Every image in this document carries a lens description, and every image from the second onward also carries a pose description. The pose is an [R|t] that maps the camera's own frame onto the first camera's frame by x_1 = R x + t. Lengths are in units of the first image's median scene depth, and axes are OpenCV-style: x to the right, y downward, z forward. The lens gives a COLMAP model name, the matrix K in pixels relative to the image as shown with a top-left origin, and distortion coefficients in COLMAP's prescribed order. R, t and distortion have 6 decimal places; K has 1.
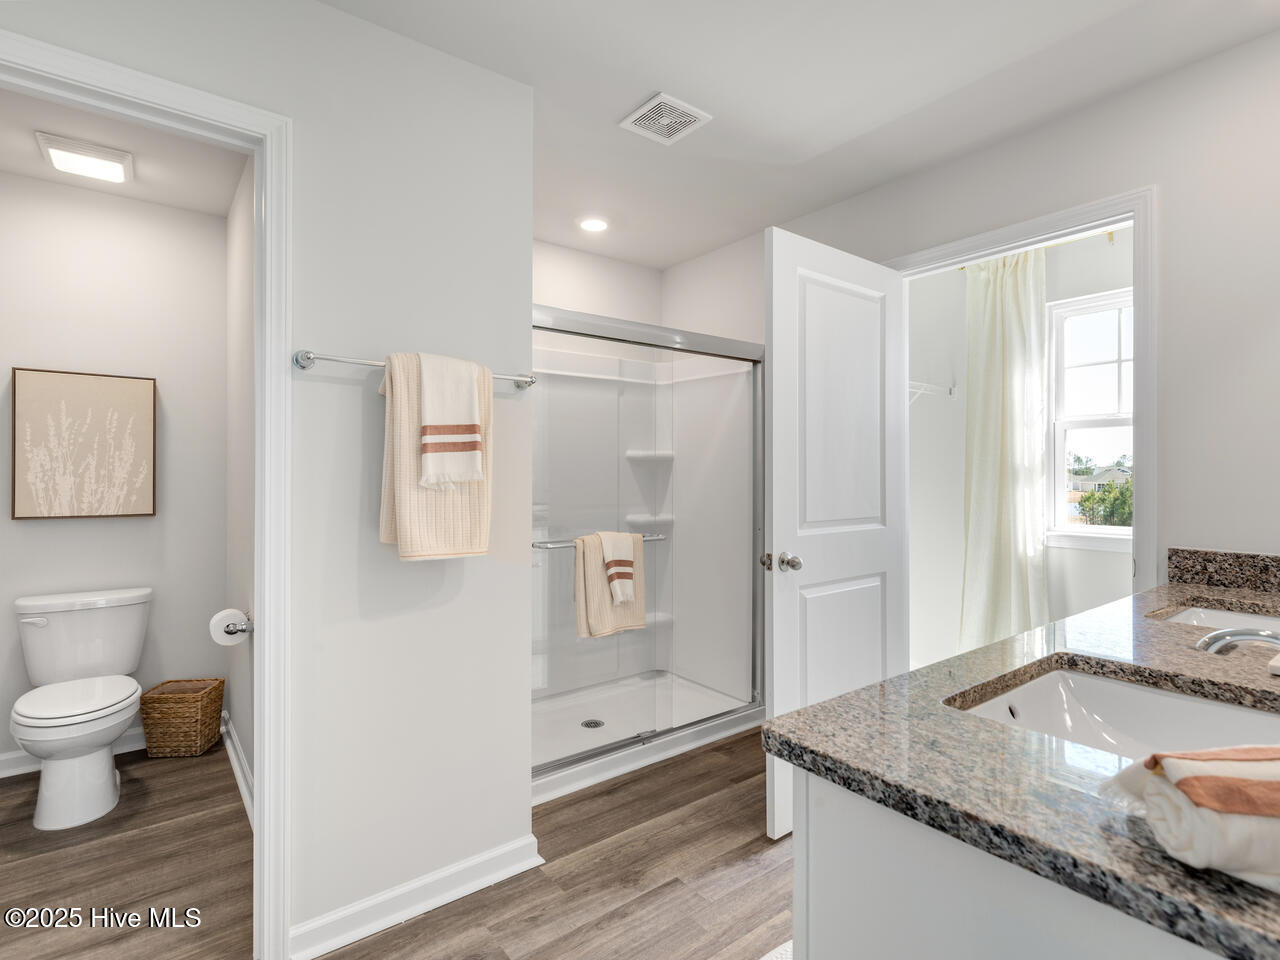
lens RADIAL K [[647.2, 0, 643.5], [0, 647.2, 477.6], [0, 0, 1]] dist [0.001044, -0.000482]
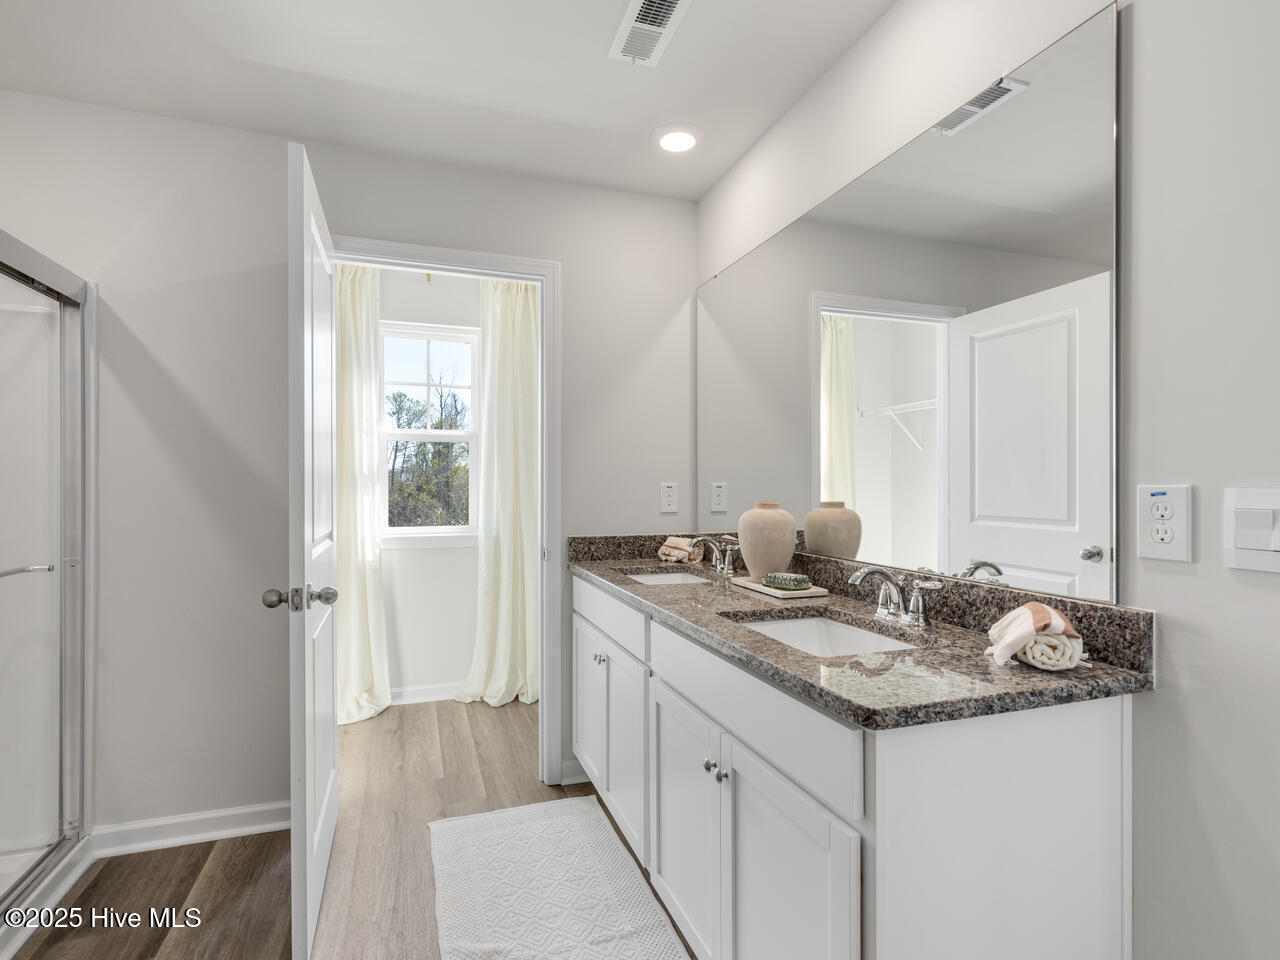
lens RADIAL K [[650.8, 0, 640.0], [0, 650.8, 480.0], [0, 0, 1]] dist [0.001029, 0.000142]
pose [[0.316393, 0.006545, 0.948606, -0.394036], [0.001406, 0.999972, -0.007369, 0.001125], [-0.948627, 0.003666, 0.316375, 0.408133]]
